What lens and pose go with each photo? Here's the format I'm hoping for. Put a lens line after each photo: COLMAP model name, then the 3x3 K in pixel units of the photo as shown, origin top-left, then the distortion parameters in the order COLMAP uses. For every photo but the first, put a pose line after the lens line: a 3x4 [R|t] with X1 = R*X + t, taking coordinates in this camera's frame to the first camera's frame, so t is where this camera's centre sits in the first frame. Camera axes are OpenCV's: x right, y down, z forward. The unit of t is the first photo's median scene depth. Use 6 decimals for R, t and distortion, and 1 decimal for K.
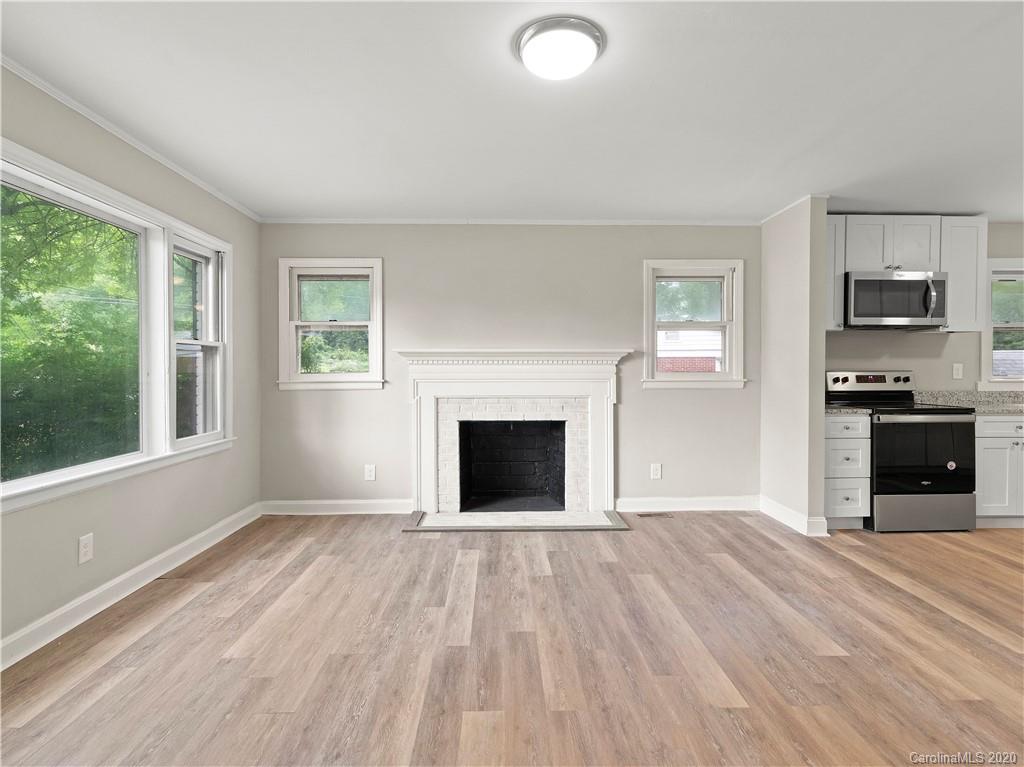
lens RADIAL K [[529.2, 0, 514.6], [0, 529.2, 368.5], [0, 0, 1]] dist [0.001508, 0.000367]
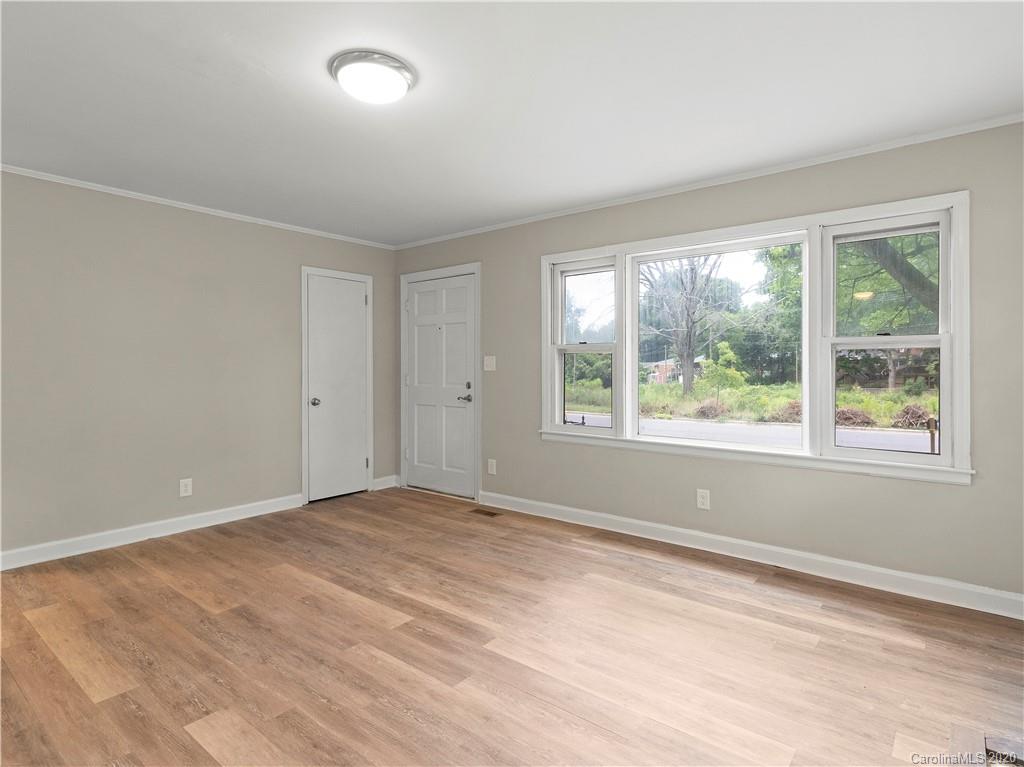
lens RADIAL K [[551.3, 0, 516.8], [0, 551.3, 370.8], [0, 0, 1]] dist [0.003556, 0.001073]
pose [[-0.647577, 0.003259, -0.761993, 0.408662], [0.000357, 0.999992, 0.003973, -0.001681], [0.762000, 0.002301, -0.647573, 1.057090]]
